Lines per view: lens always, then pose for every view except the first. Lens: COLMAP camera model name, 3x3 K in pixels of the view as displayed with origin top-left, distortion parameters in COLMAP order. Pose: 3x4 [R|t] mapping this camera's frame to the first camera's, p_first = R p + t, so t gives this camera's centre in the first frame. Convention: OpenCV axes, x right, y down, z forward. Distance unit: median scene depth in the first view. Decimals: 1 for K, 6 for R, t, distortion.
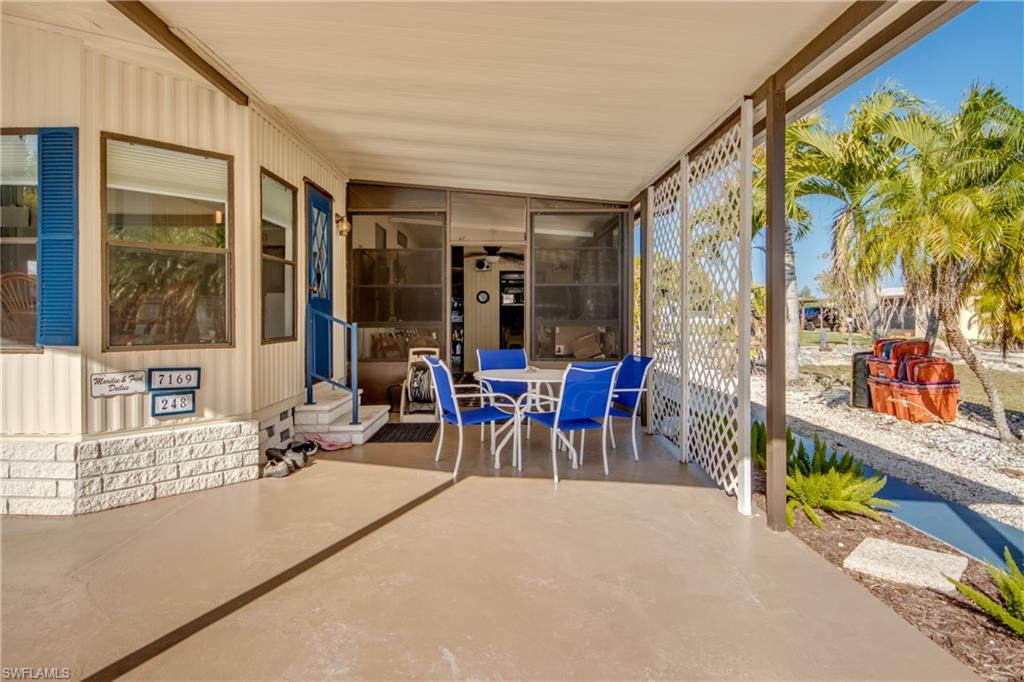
lens RADIAL K [[572.1, 0, 511.2], [0, 572.1, 320.3], [0, 0, 1]] dist [0.000476, -0.000762]
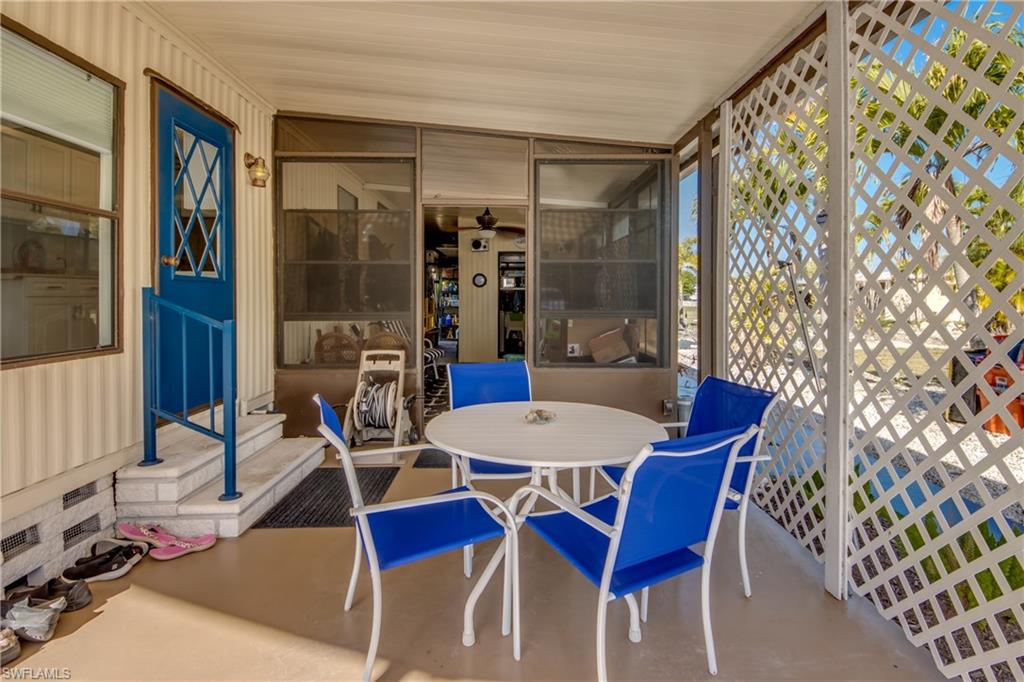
lens RADIAL K [[497.8, 0, 515.8], [0, 497.8, 304.7], [0, 0, 1]] dist [-0.000357, -0.000103]
pose [[0.999987, -0.004898, -0.001084, 0.013333], [0.004902, 0.999978, 0.004415, -0.011452], [0.001062, -0.004420, 0.999990, 0.513033]]
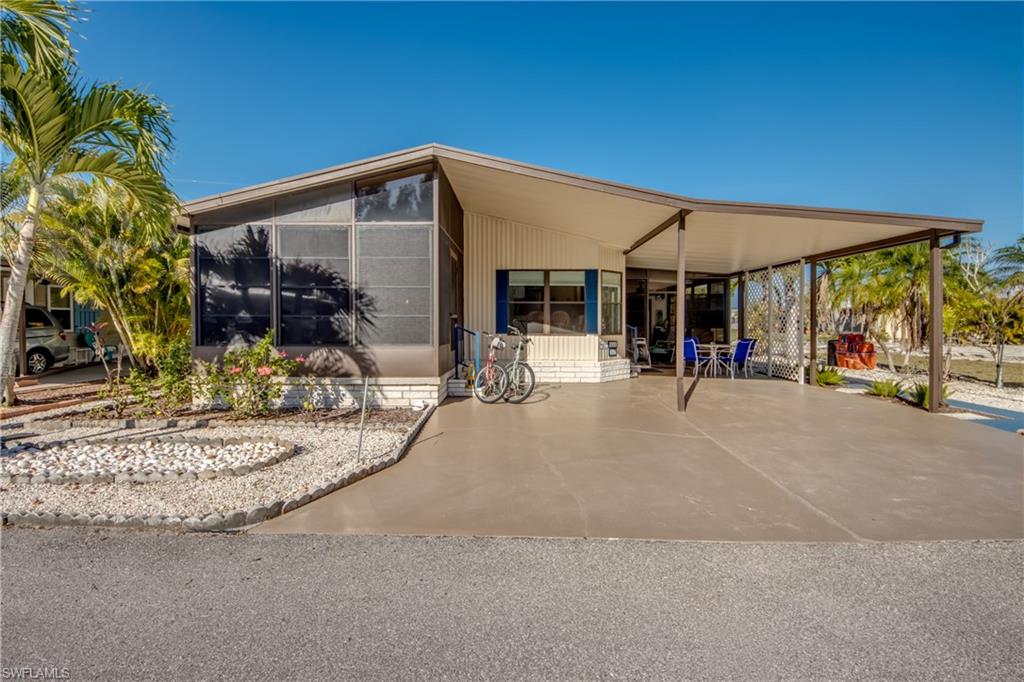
lens RADIAL K [[451.1, 0, 512.0], [0, 451.1, 341.0], [0, 0, 1]] dist [-0.002539, -0.000331]
pose [[0.998770, -0.003191, -0.049490, -0.772030], [0.004534, 0.999624, 0.027033, 0.010139], [0.049386, -0.027224, 0.998409, -1.148319]]
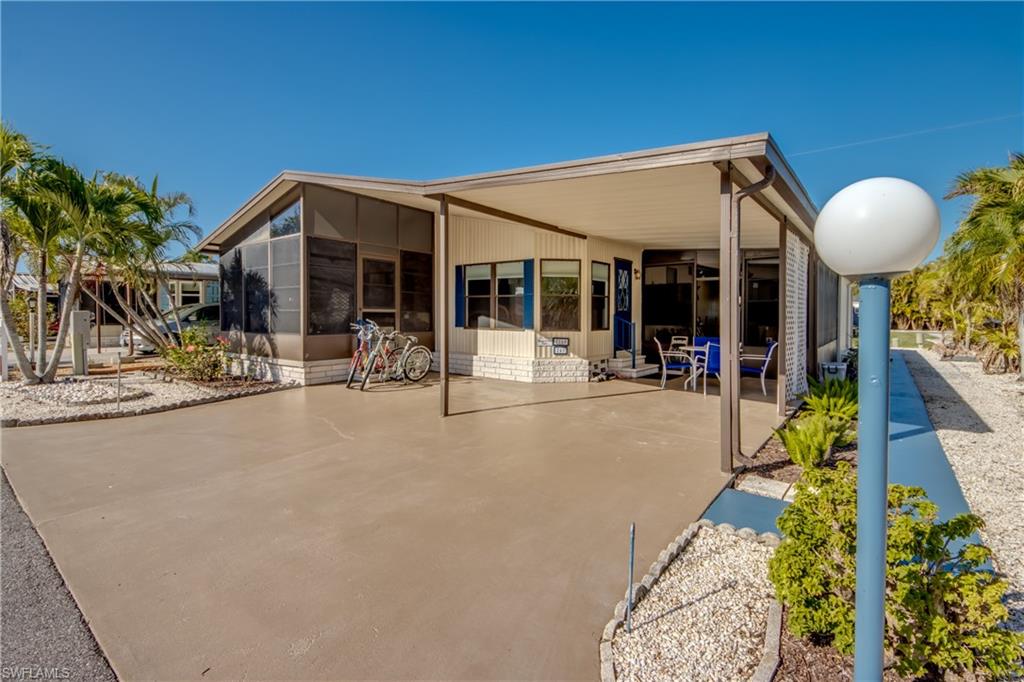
lens RADIAL K [[460.5, 0, 519.6], [0, 460.5, 319.6], [0, 0, 1]] dist [0.051695, -0.039983]
pose [[0.782640, 0.006289, -0.622442, 0.496395], [-0.008909, 0.999960, -0.001098, -0.001391], [0.622410, 0.006404, 0.782665, -0.674934]]
